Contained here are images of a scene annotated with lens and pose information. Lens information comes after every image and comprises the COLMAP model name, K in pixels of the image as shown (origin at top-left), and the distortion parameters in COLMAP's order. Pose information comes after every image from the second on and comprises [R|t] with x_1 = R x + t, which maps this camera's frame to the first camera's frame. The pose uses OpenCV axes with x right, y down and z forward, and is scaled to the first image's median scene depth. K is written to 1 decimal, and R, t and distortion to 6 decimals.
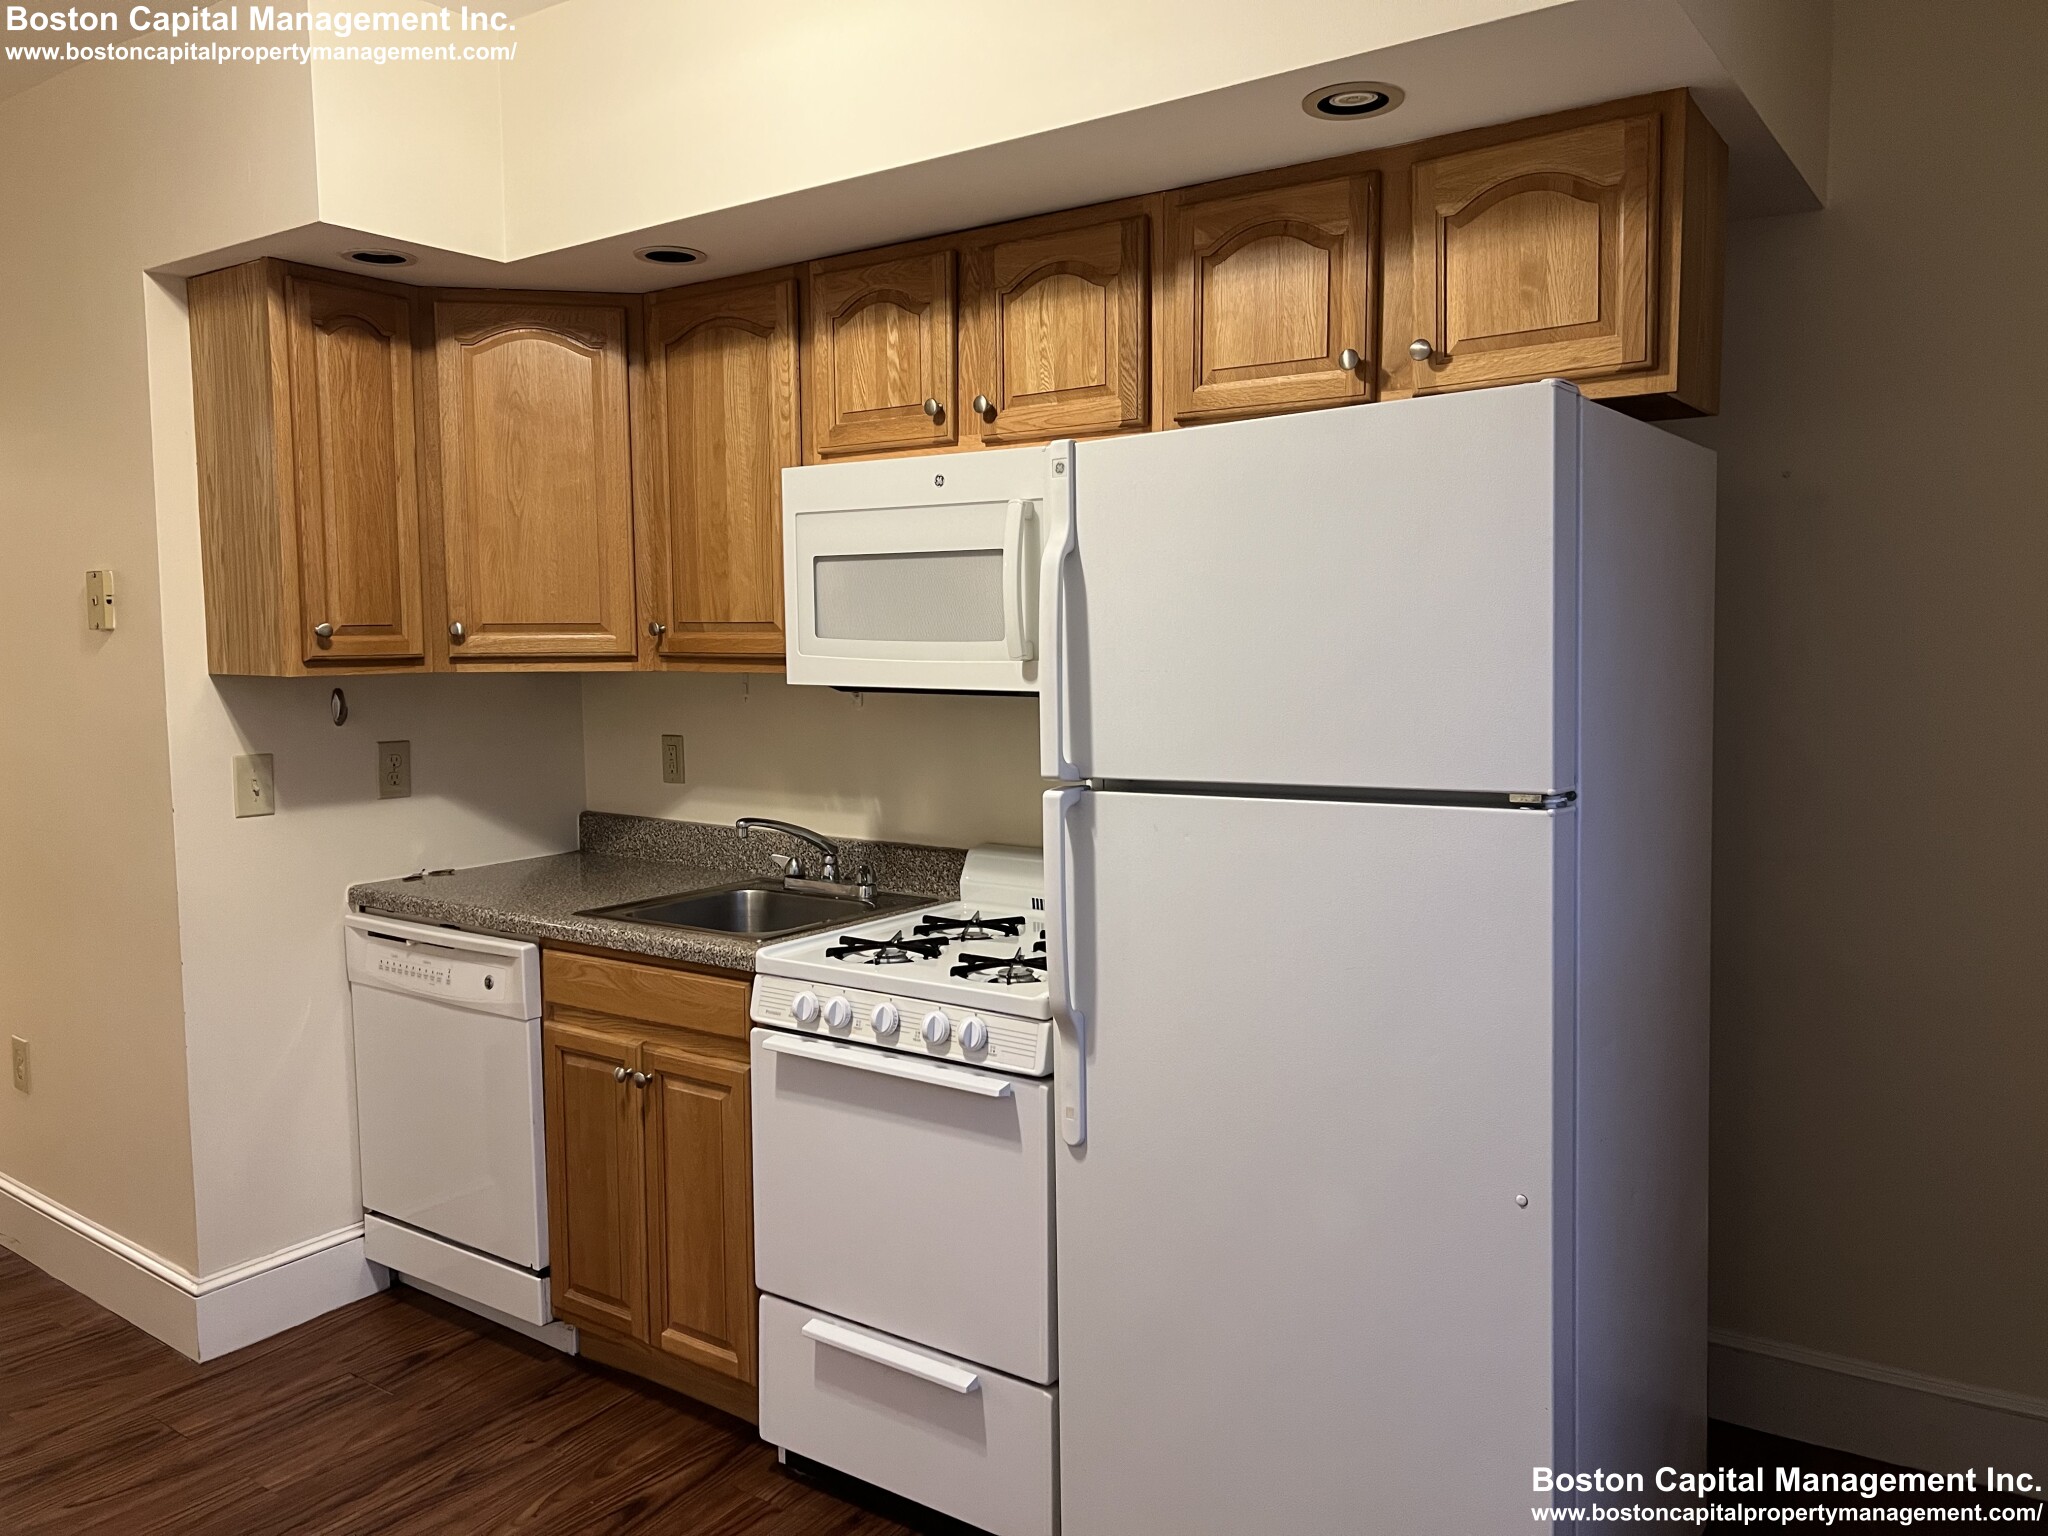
lens RADIAL K [[1555.3, 0, 1024.0], [0, 1555.3, 768.0], [0, 0, 1]] dist [0.120401, -0.147057]
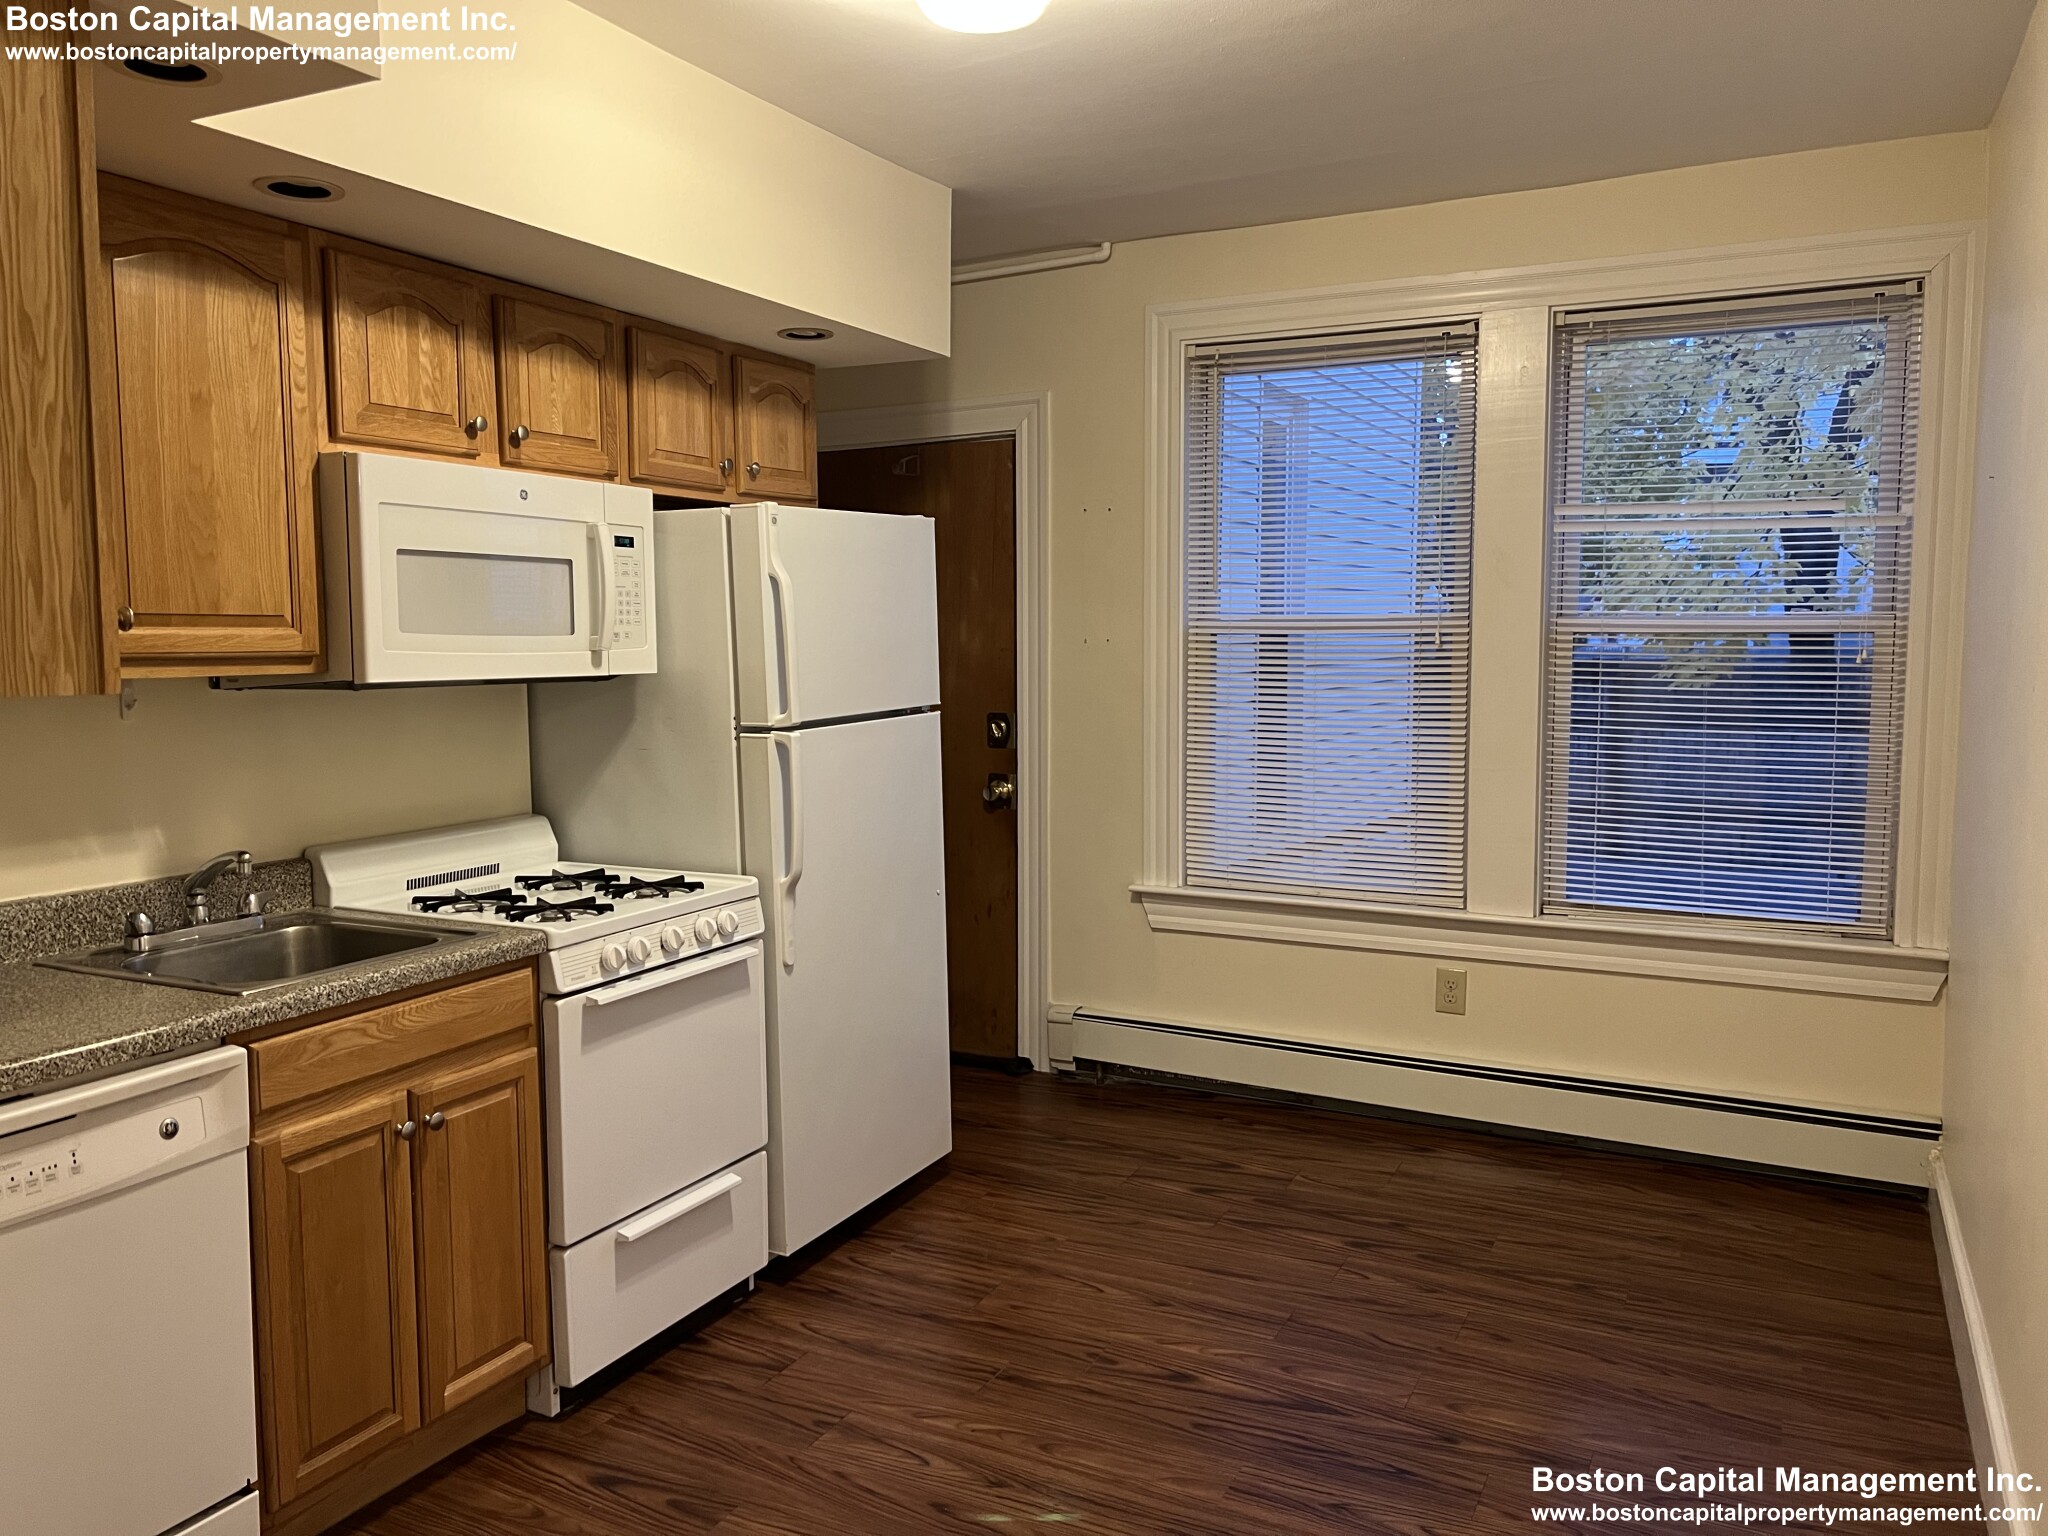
lens RADIAL K [[1524.3, 0, 1022.2], [0, 1524.3, 746.9], [0, 0, 1]] dist [0.128272, -0.132114]
pose [[-0.154752, -0.066431, 0.985717, -1.152123], [0.098001, 0.991784, 0.082225, -0.054632], [-0.983081, 0.109326, -0.146971, 0.771747]]
